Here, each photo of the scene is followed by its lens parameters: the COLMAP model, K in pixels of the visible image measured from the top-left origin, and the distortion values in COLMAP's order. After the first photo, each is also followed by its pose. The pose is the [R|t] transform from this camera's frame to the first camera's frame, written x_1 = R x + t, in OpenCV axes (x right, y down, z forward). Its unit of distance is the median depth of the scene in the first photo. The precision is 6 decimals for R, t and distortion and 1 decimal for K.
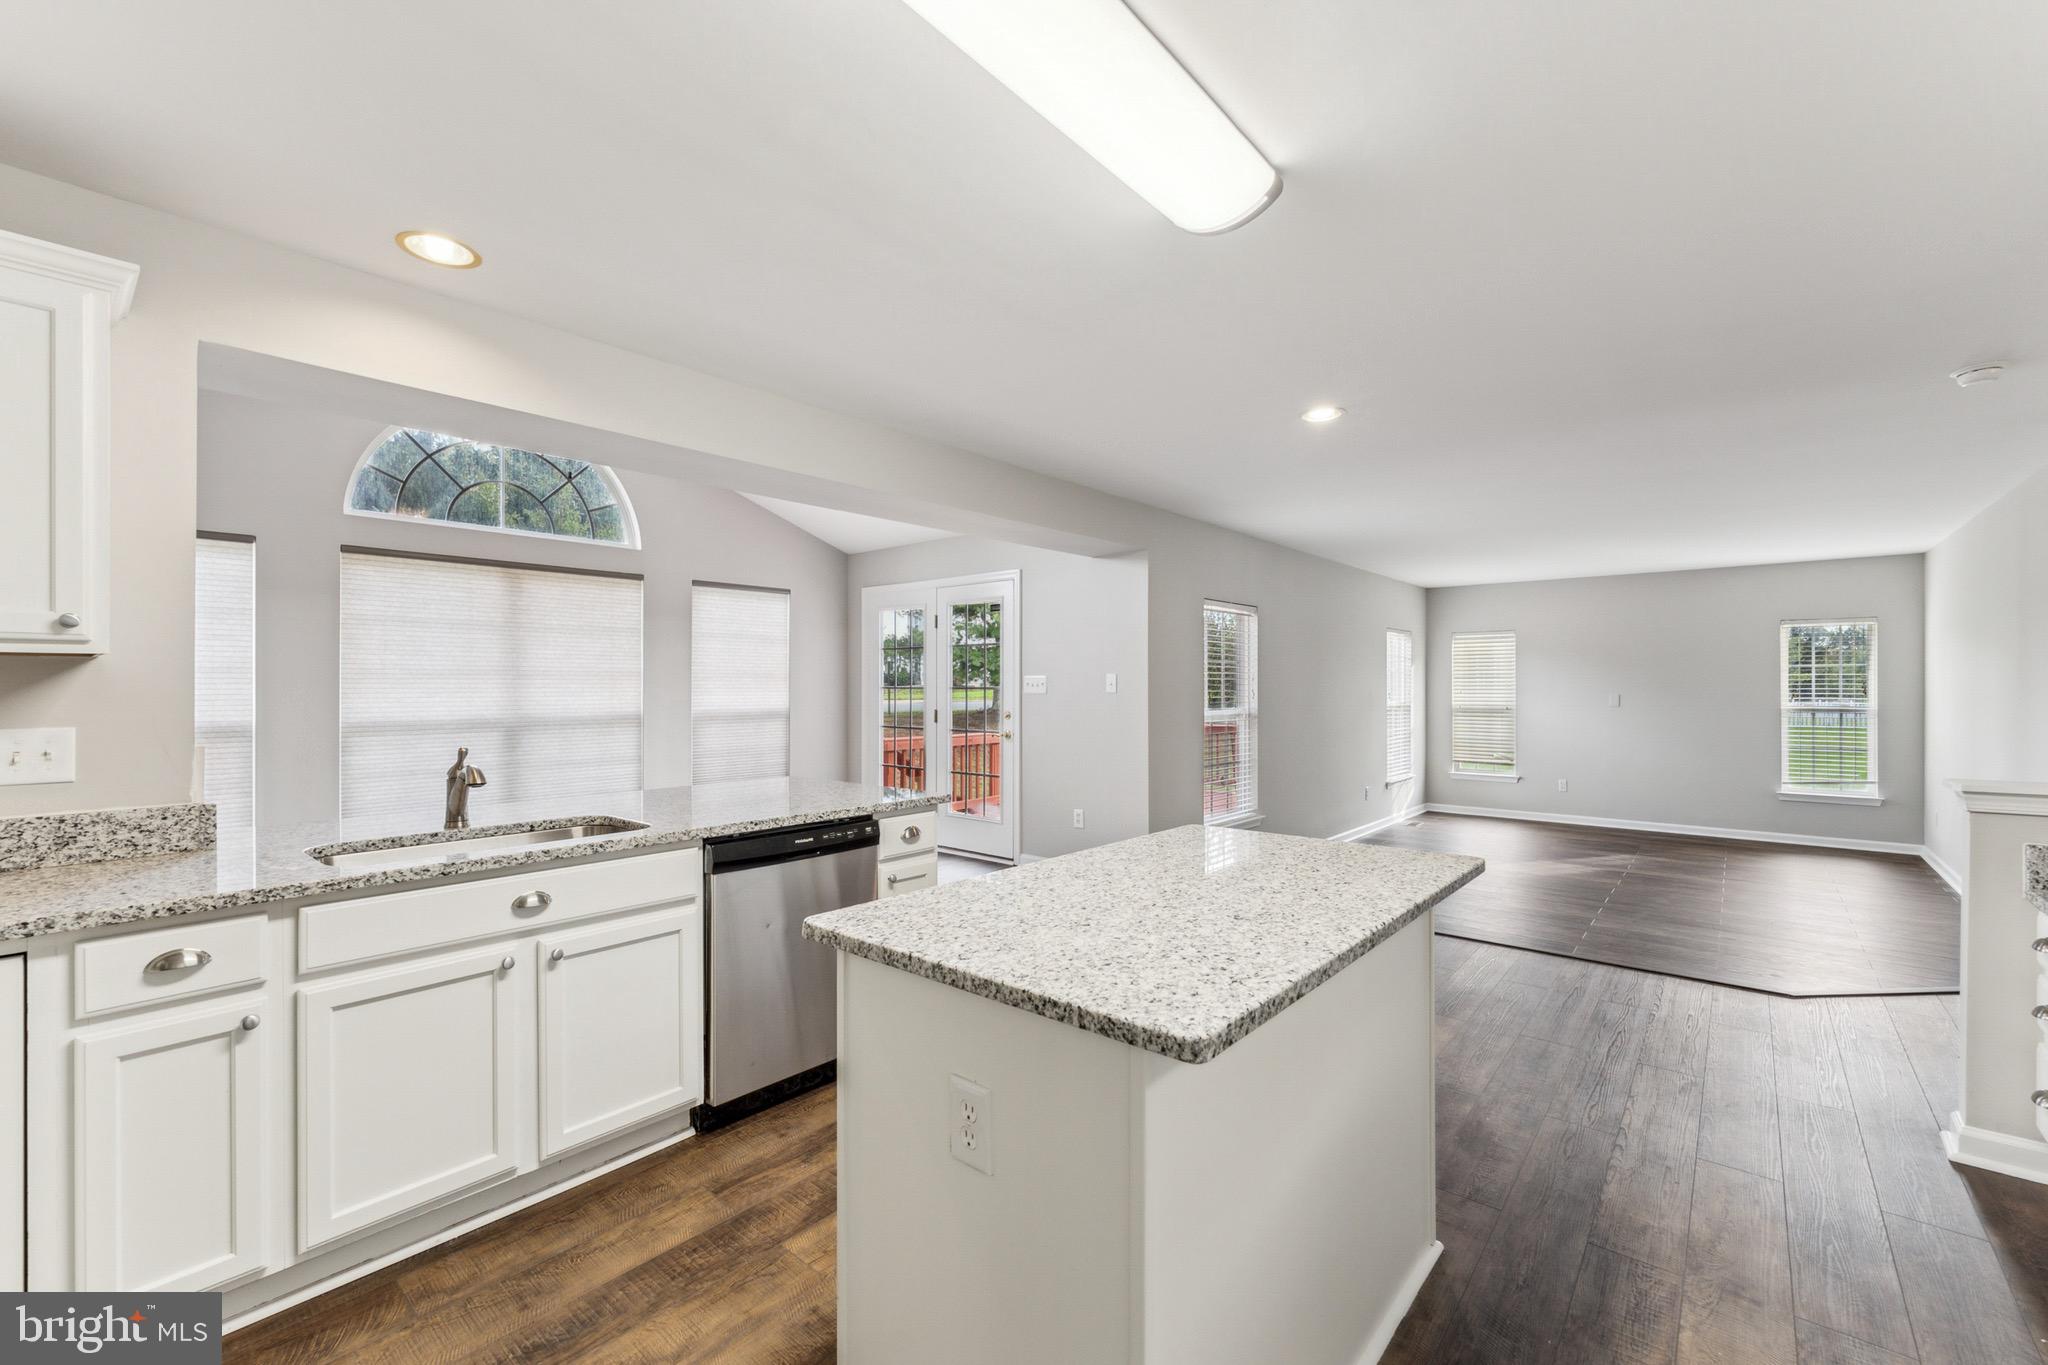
lens RADIAL K [[847.1, 0, 1024.2], [0, 847.1, 682.3], [0, 0, 1]] dist [0.002607, -0.000233]
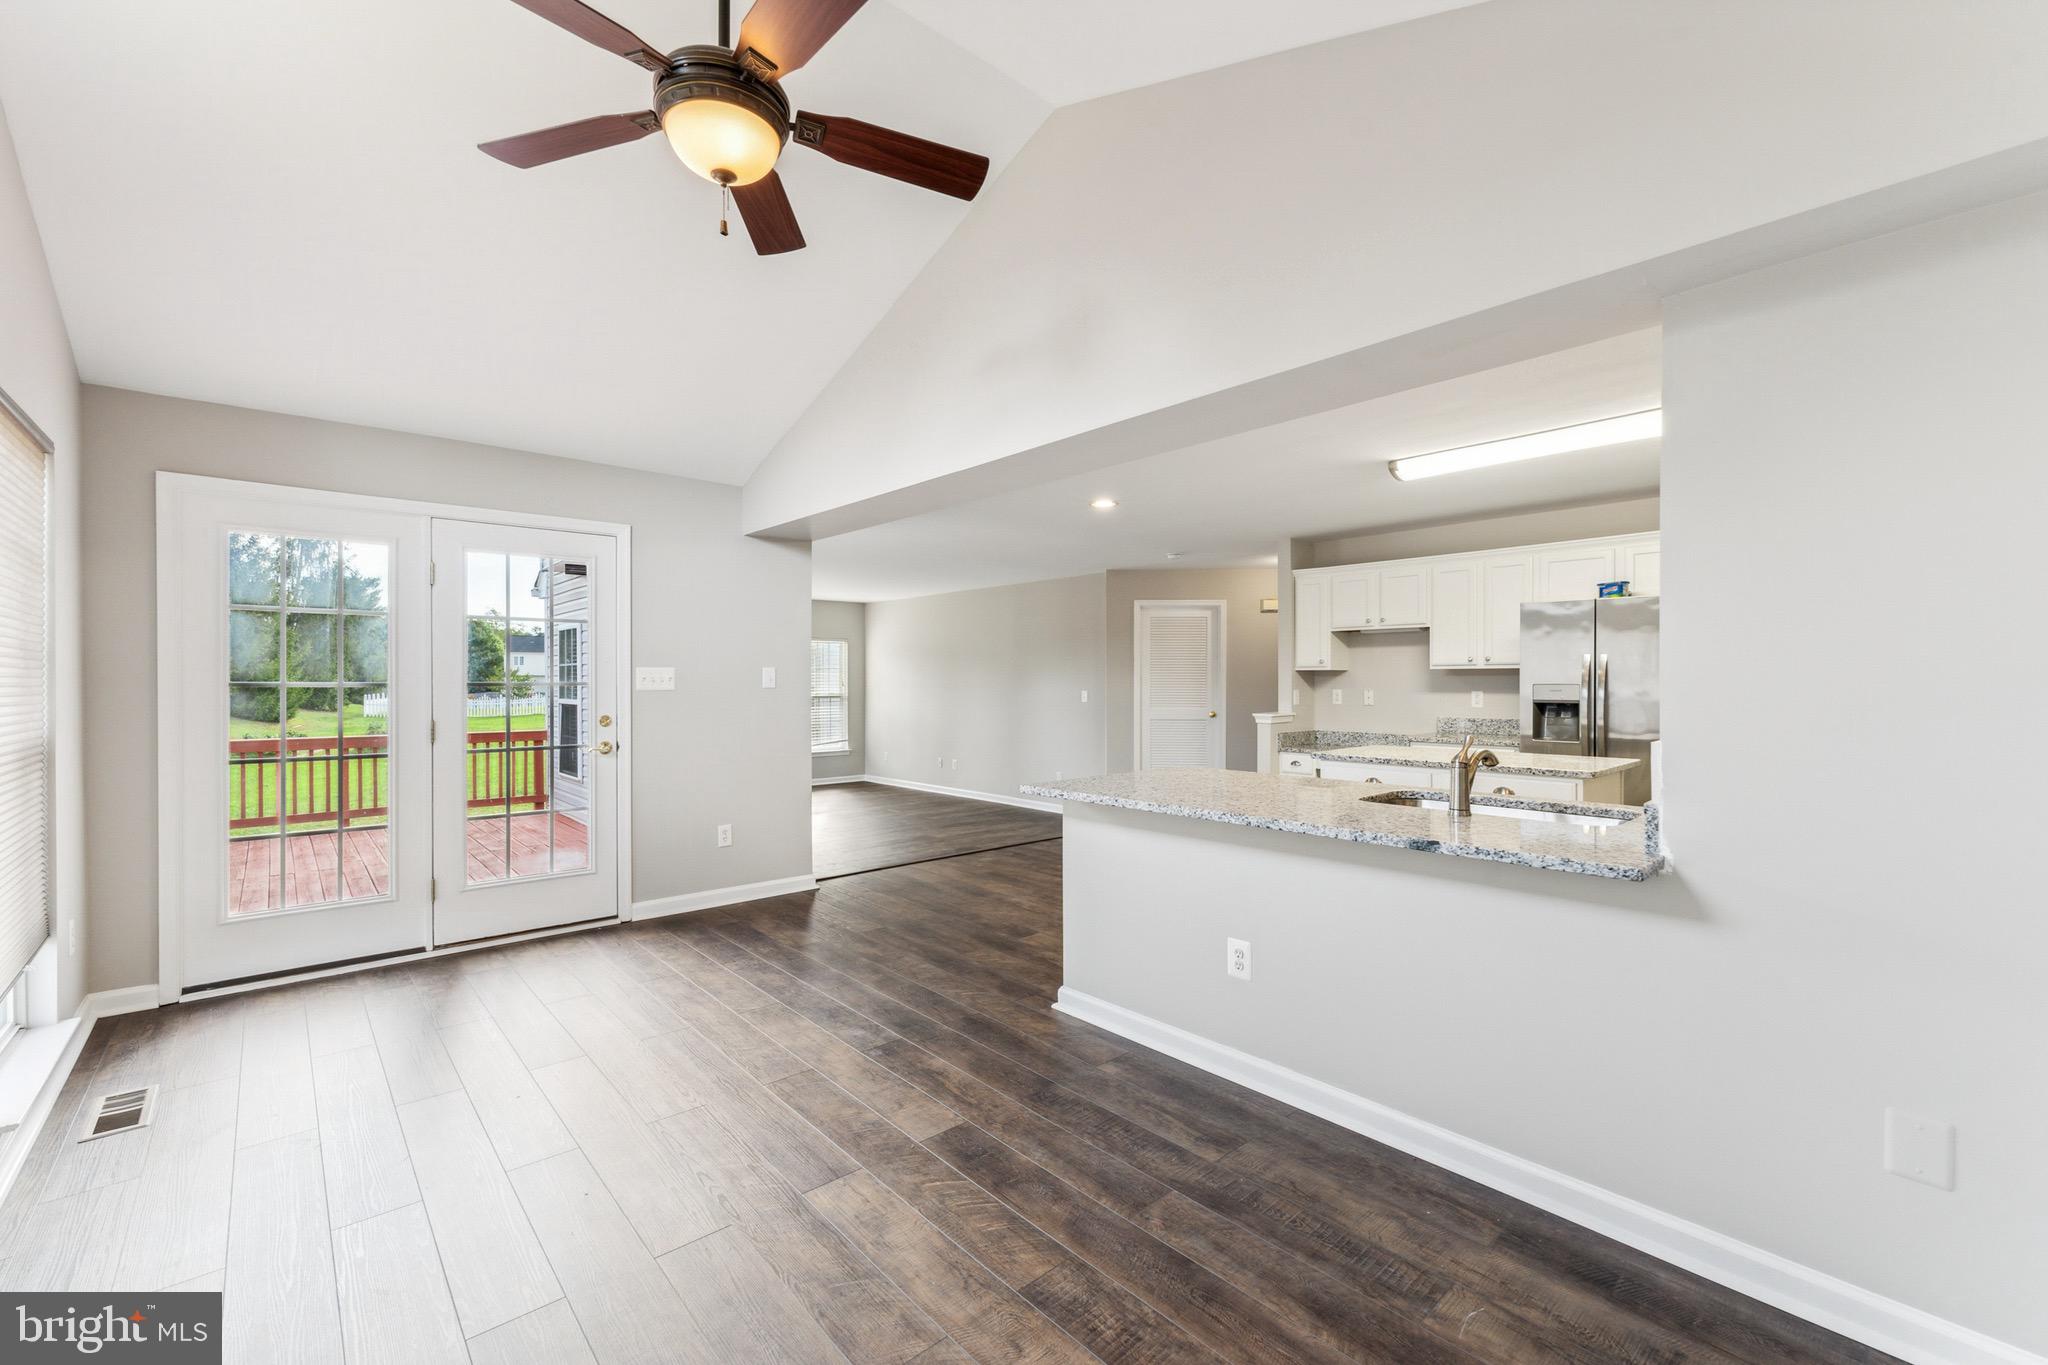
lens RADIAL K [[847.1, 0, 1020.5], [0, 847.1, 685.5], [0, 0, 1]] dist [0.002607, -0.000233]
pose [[0.146470, -0.005796, 0.989198, -0.656894], [-0.002481, 0.999978, 0.006227, 0.002684], [-0.989212, -0.003367, 0.146452, 0.520735]]
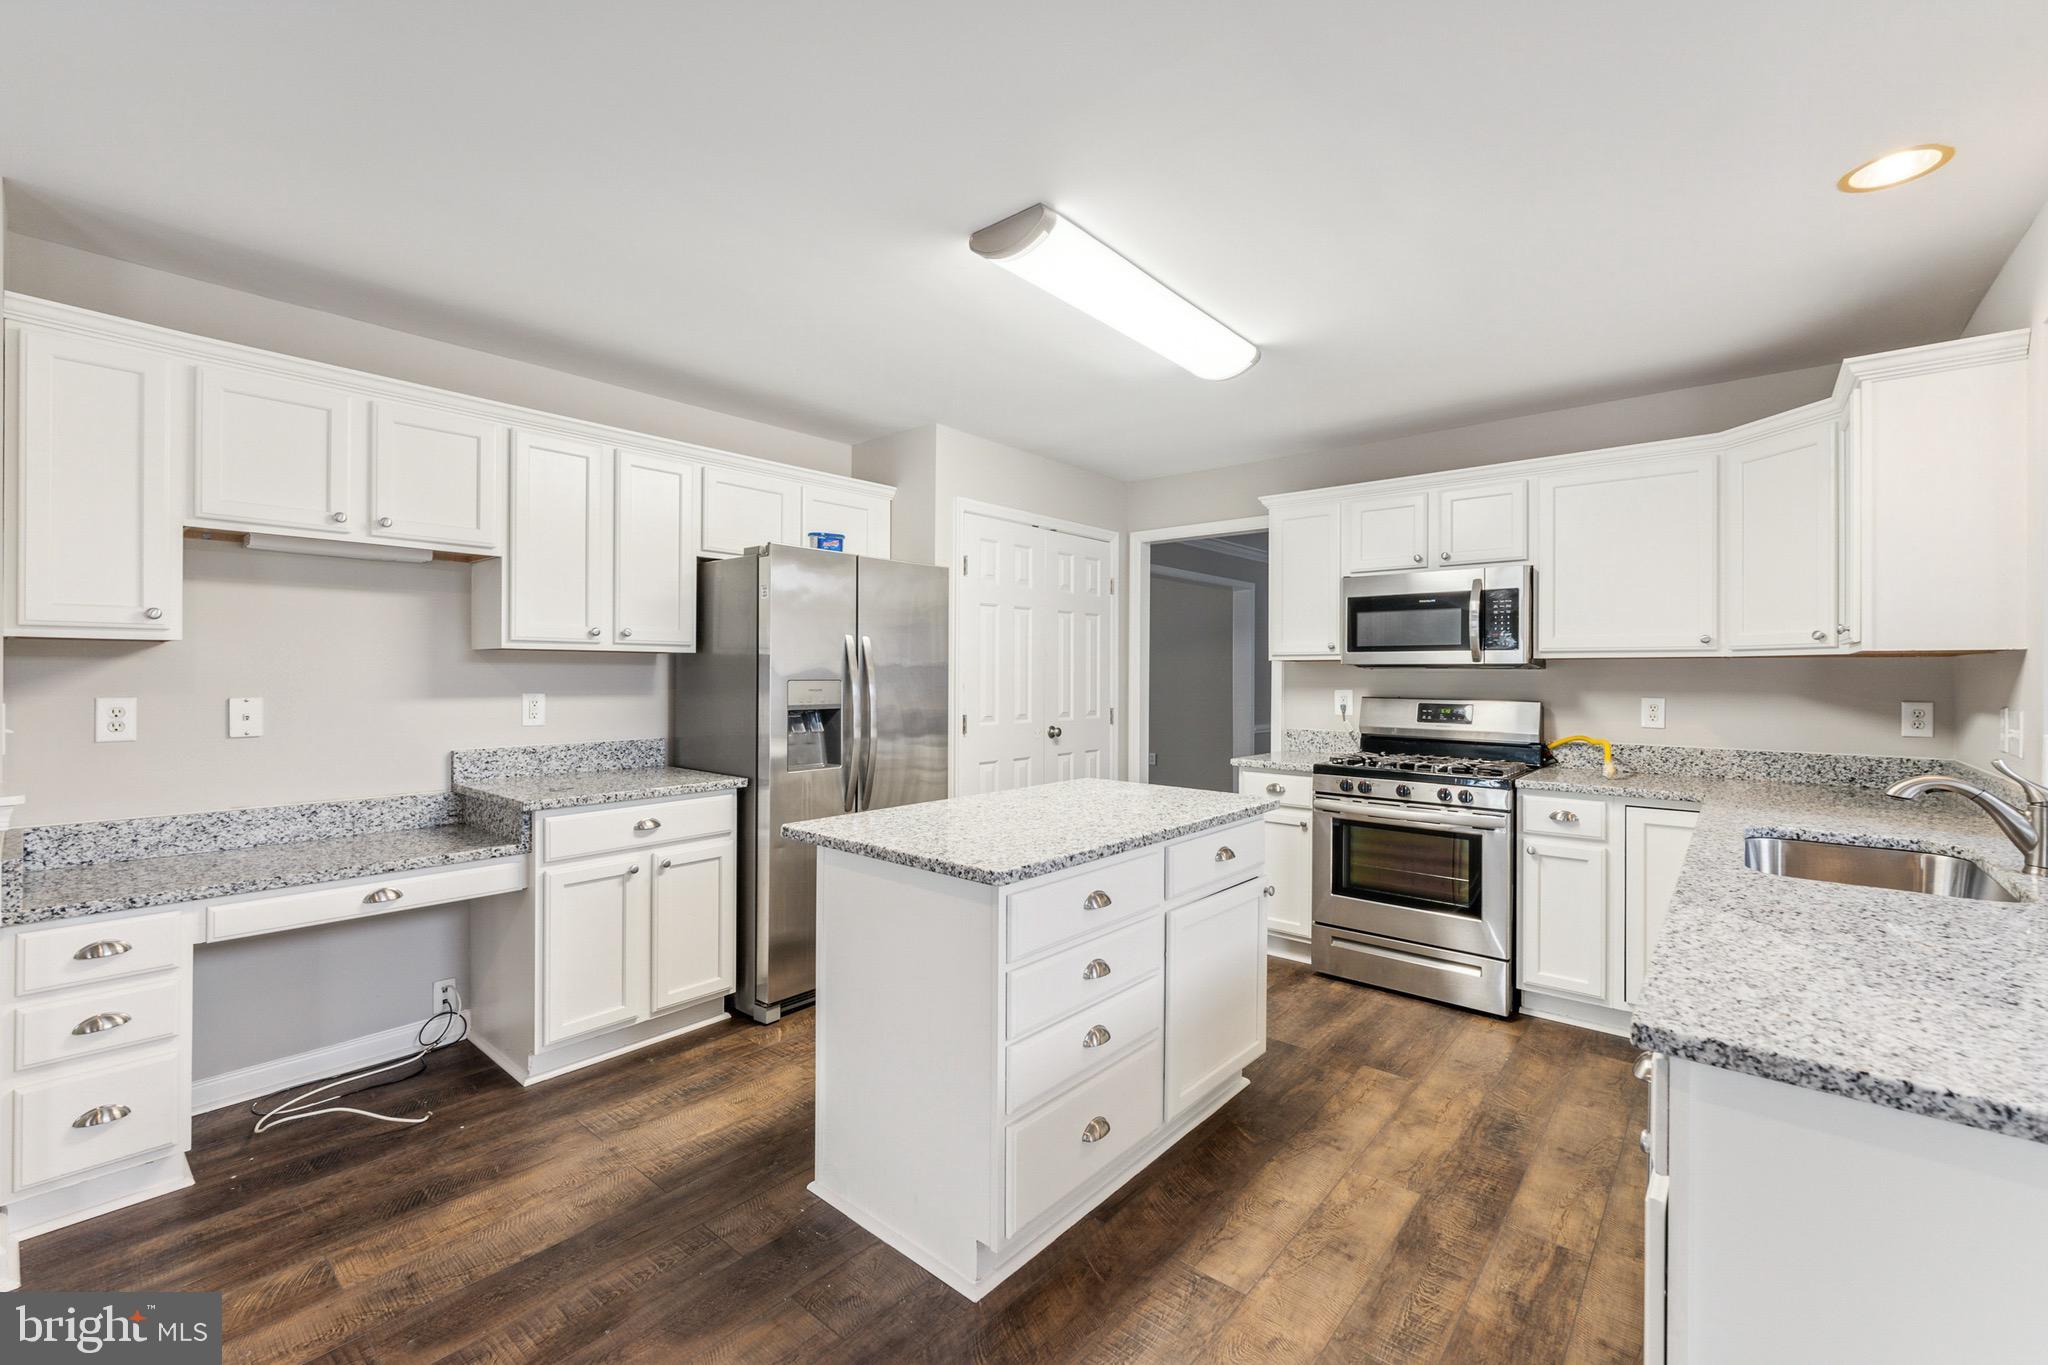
lens RADIAL K [[847.1, 0, 987.8], [0, 847.1, 663.2], [0, 0, 1]] dist [0.002607, -0.000233]
pose [[-0.999992, -0.003540, -0.001807, 0.086923], [-0.003511, 0.999868, -0.015895, 0.003305], [0.001863, -0.015889, -0.999872, 0.640569]]
